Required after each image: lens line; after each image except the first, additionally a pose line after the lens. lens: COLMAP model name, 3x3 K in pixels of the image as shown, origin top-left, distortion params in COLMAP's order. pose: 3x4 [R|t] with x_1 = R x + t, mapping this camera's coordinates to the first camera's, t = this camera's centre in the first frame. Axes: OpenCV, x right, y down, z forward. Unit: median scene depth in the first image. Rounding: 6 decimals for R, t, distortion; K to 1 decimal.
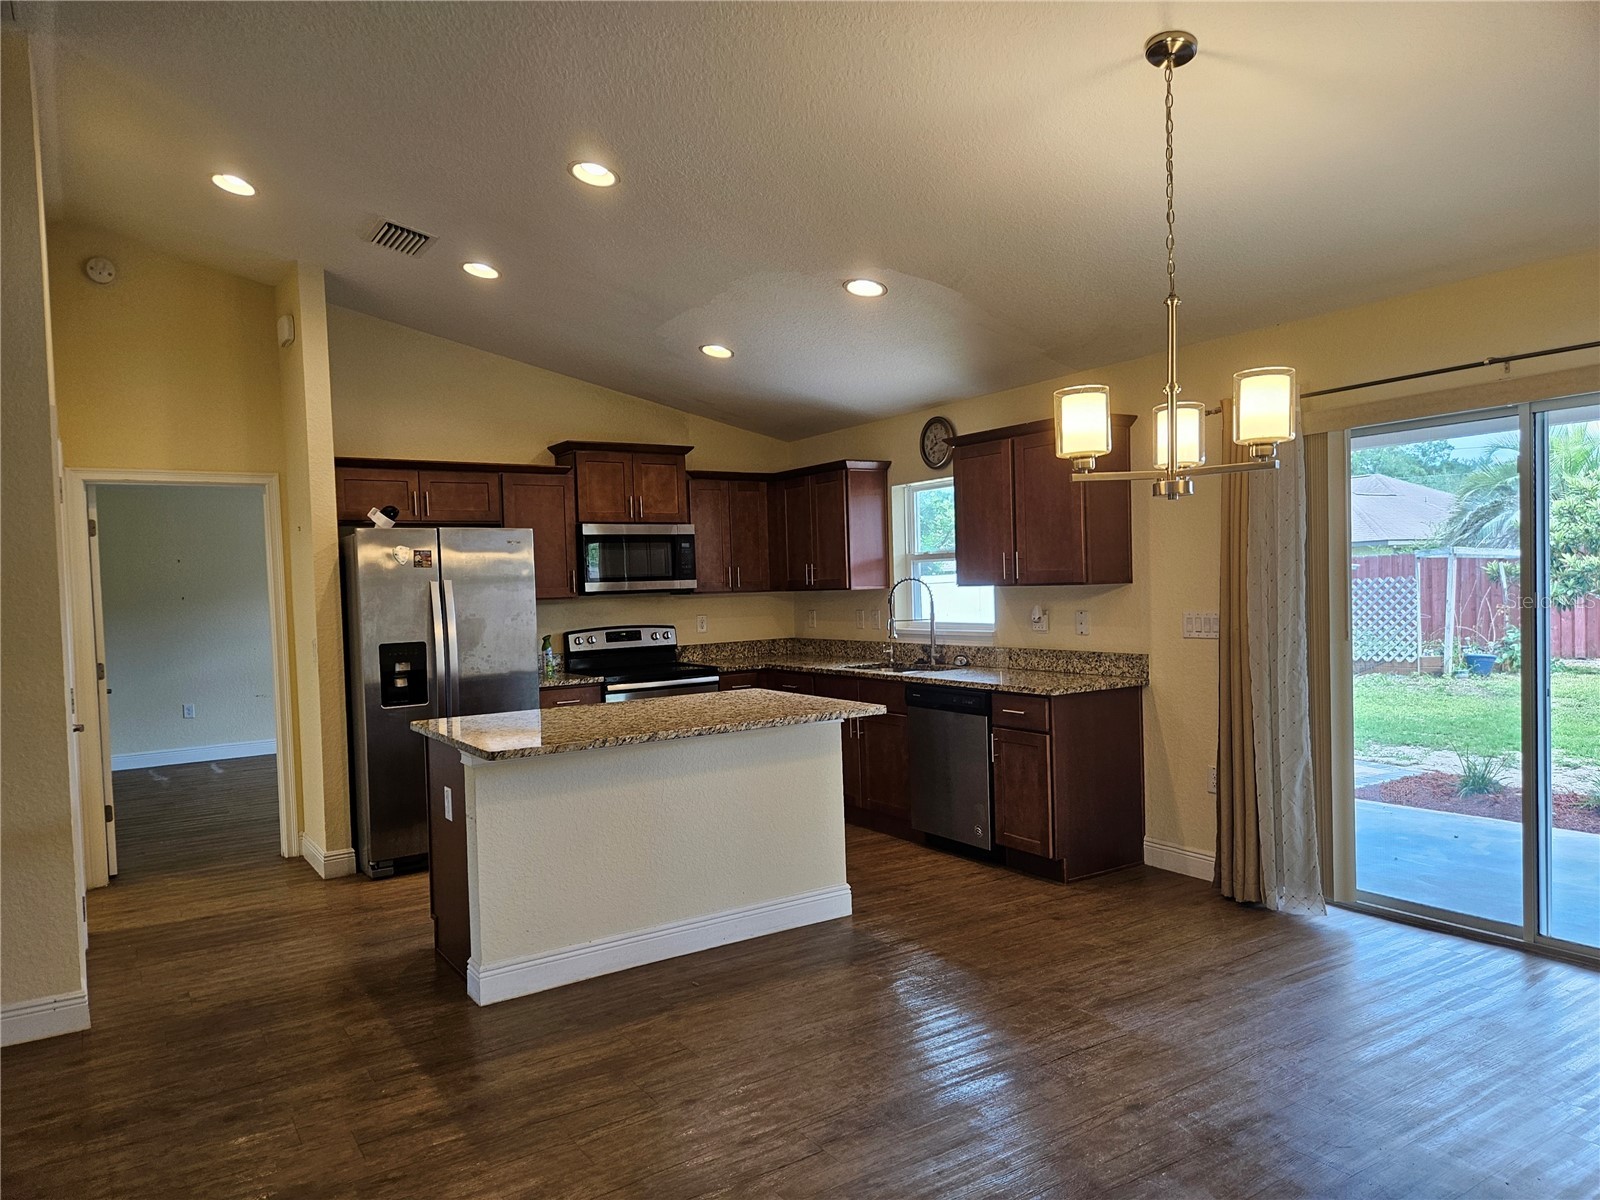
lens RADIAL K [[1063.8, 0, 804.3], [0, 1063.8, 620.3], [0, 0, 1]] dist [0.074308, -0.064233]
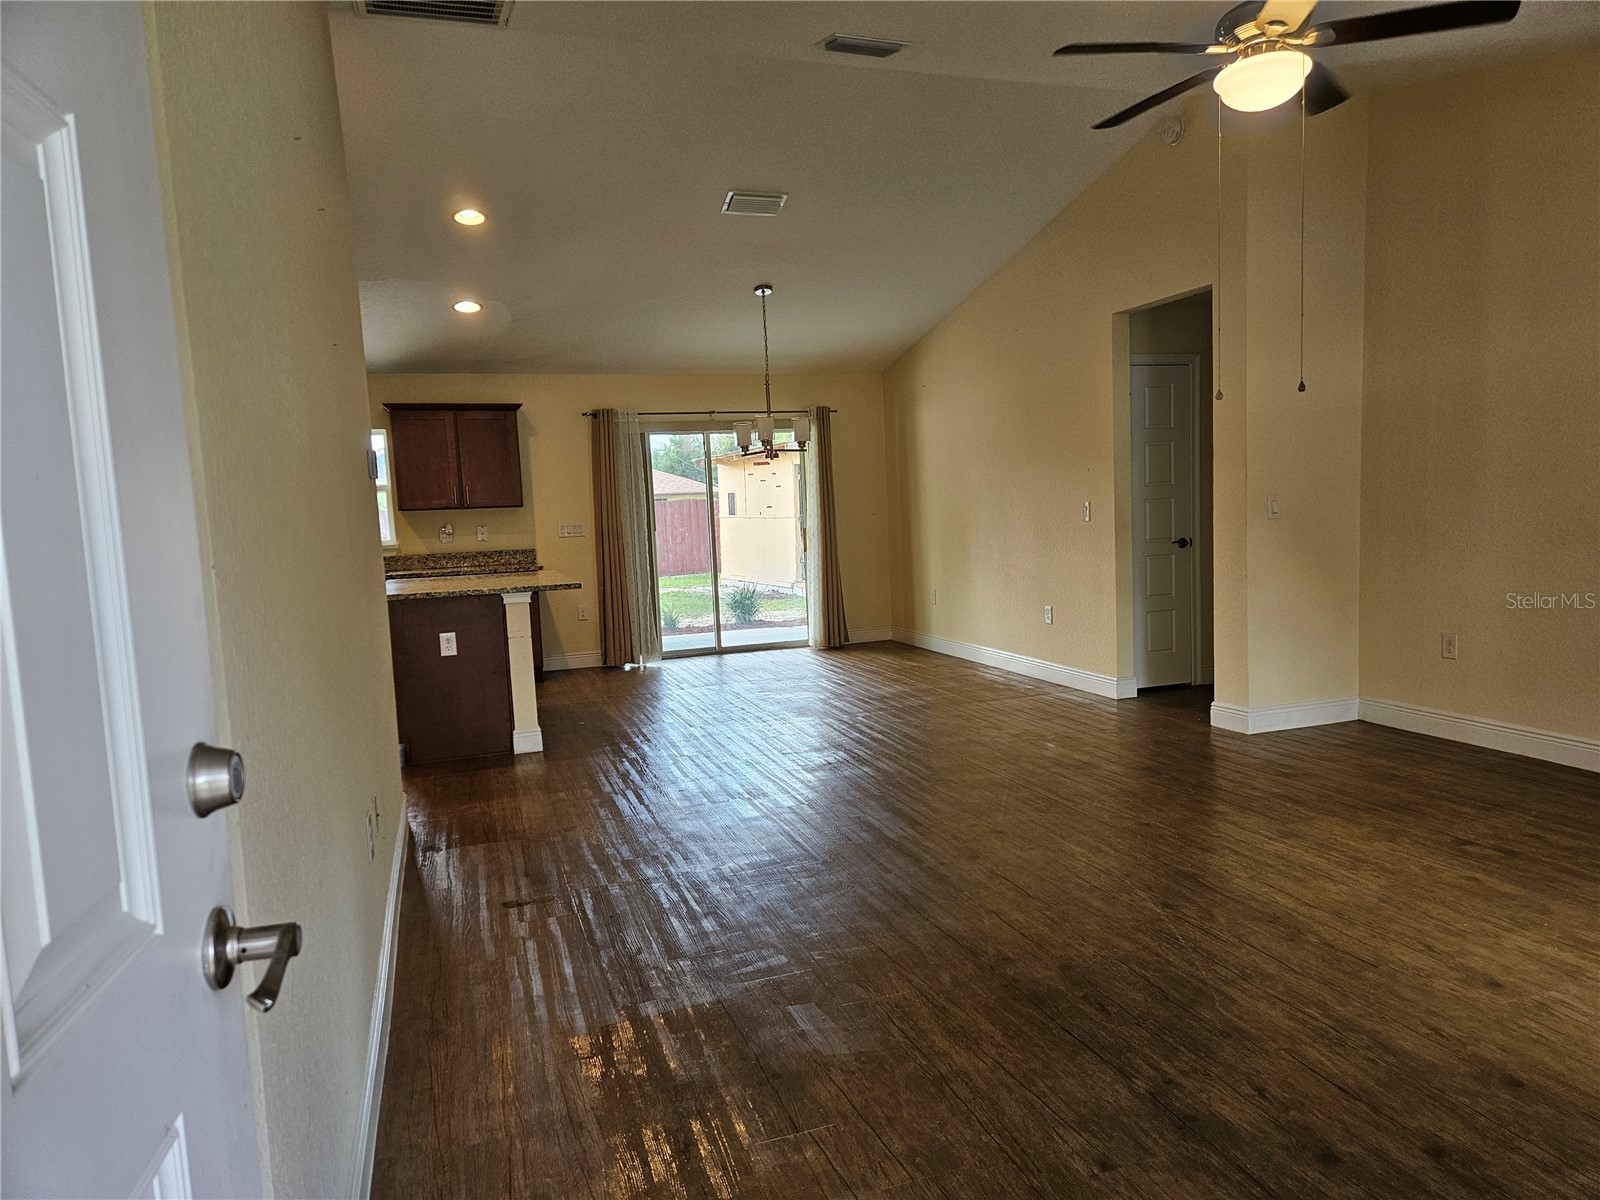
lens RADIAL K [[1063.8, 0, 804.3], [0, 1063.8, 599.3], [0, 0, 1]] dist [0.074308, -0.064233]
pose [[0.261758, -0.064486, 0.962977, -1.145900], [0.070488, 0.996378, 0.047562, 0.057529], [-0.962556, 0.055429, 0.265355, 0.128592]]
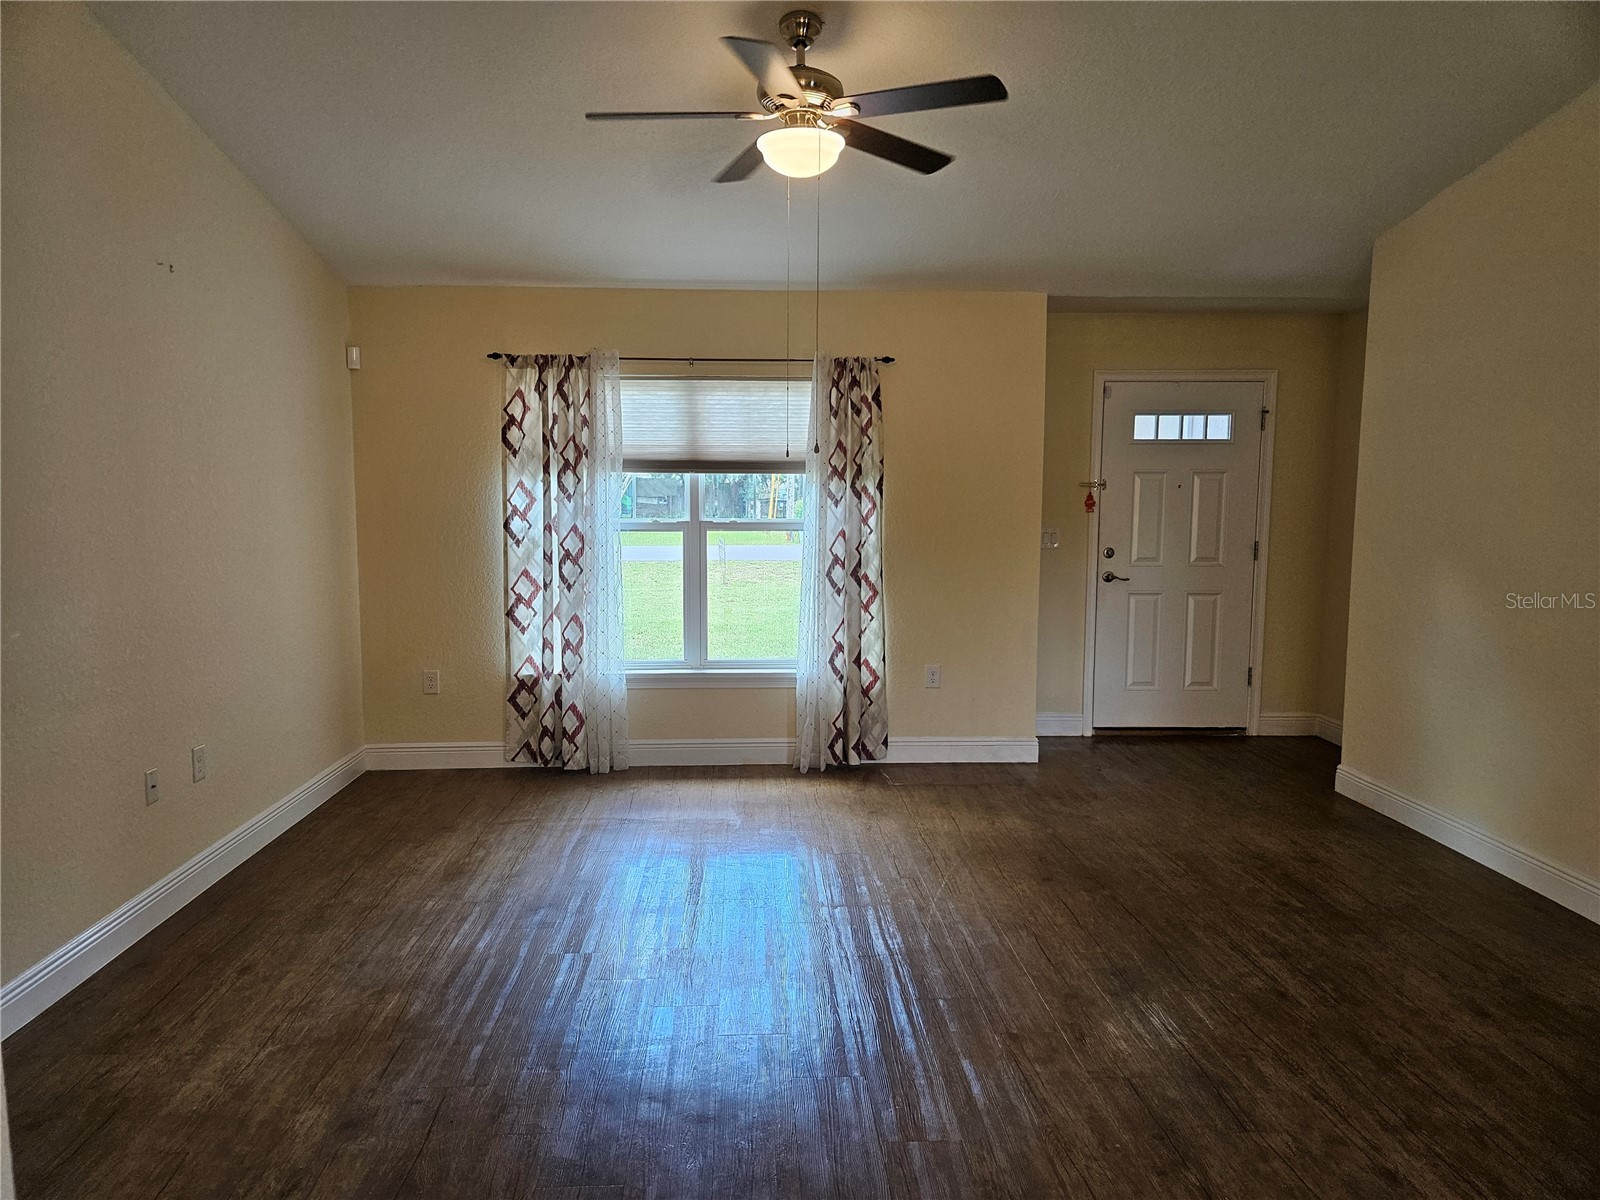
lens RADIAL K [[1063.8, 0, 786.9], [0, 1063.8, 595.7], [0, 0, 1]] dist [0.074308, -0.064233]
pose [[-0.518290, 0.115291, -0.847398, 0.062185], [-0.017694, 0.989214, 0.145407, -0.019592], [0.855022, 0.090357, -0.510659, 0.356087]]
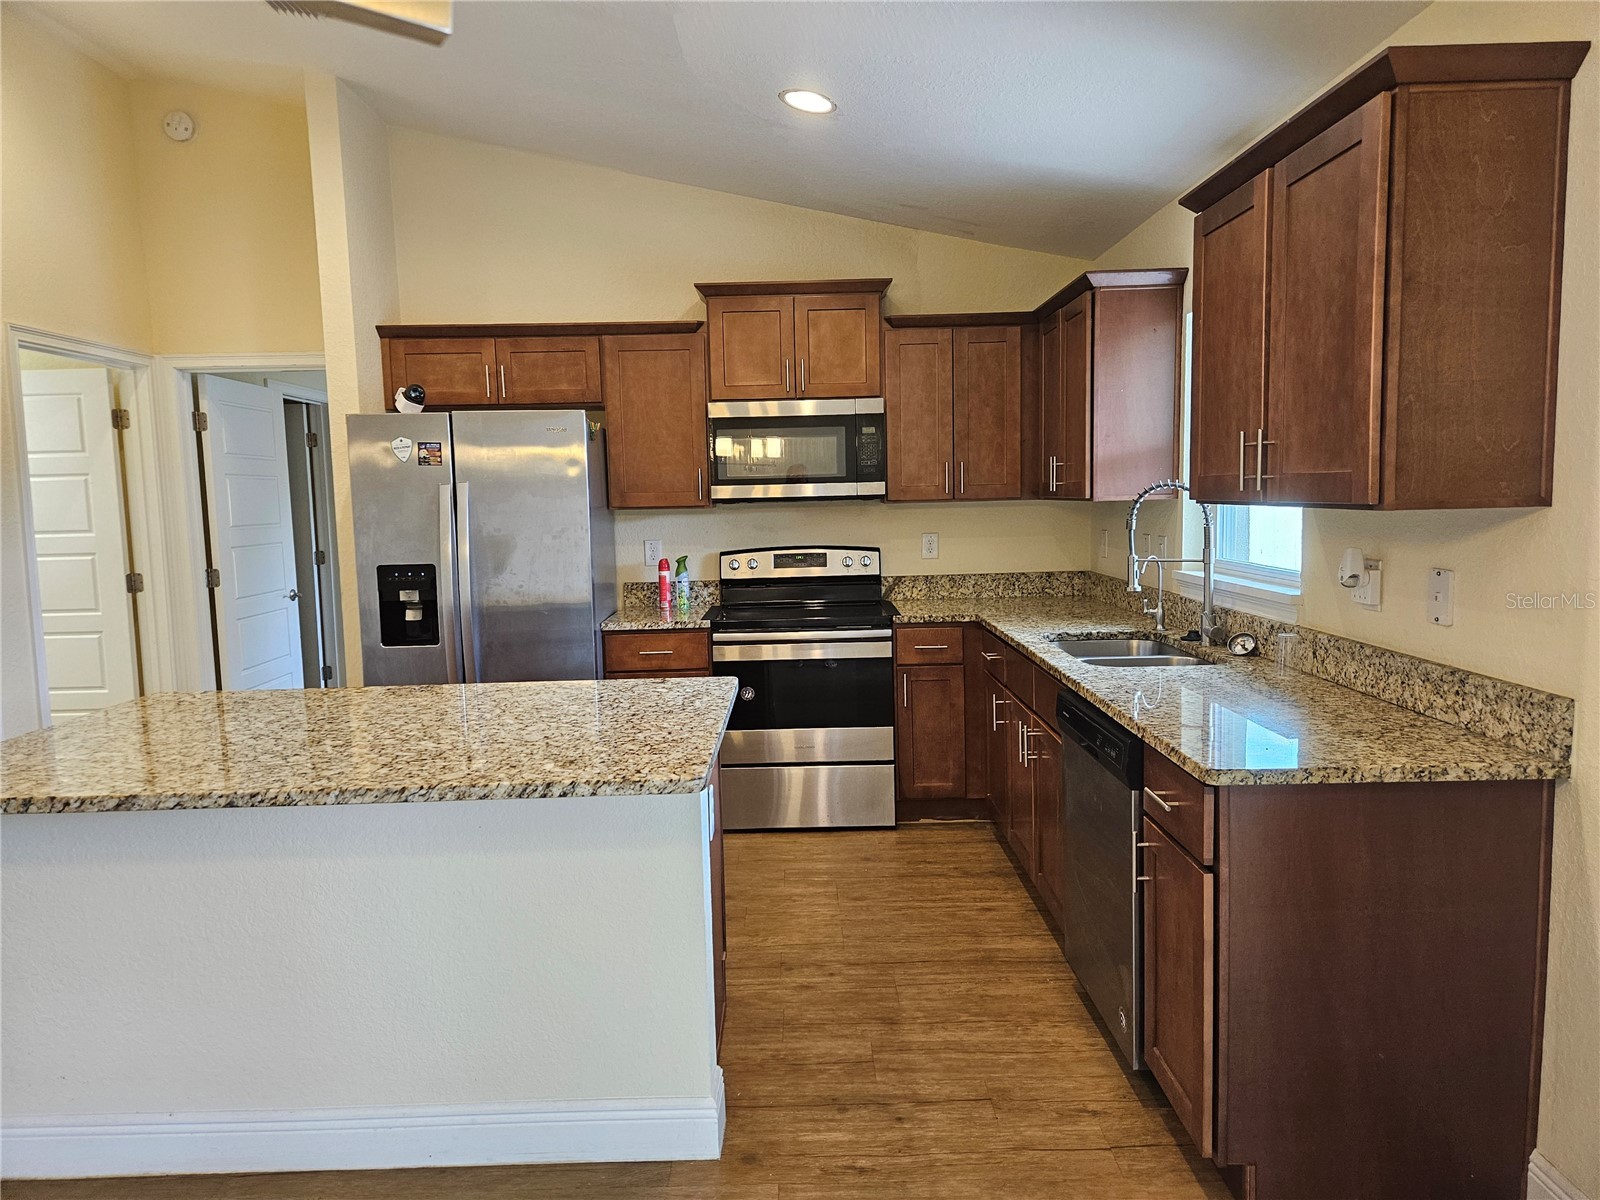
lens RADIAL K [[1063.8, 0, 808.7], [0, 1063.8, 596.4], [0, 0, 1]] dist [0.074308, -0.064233]
pose [[0.838859, 0.065994, -0.540334, 0.281718], [-0.022284, 0.995955, 0.087045, -0.029349], [0.543892, -0.060977, 0.836937, 0.508000]]
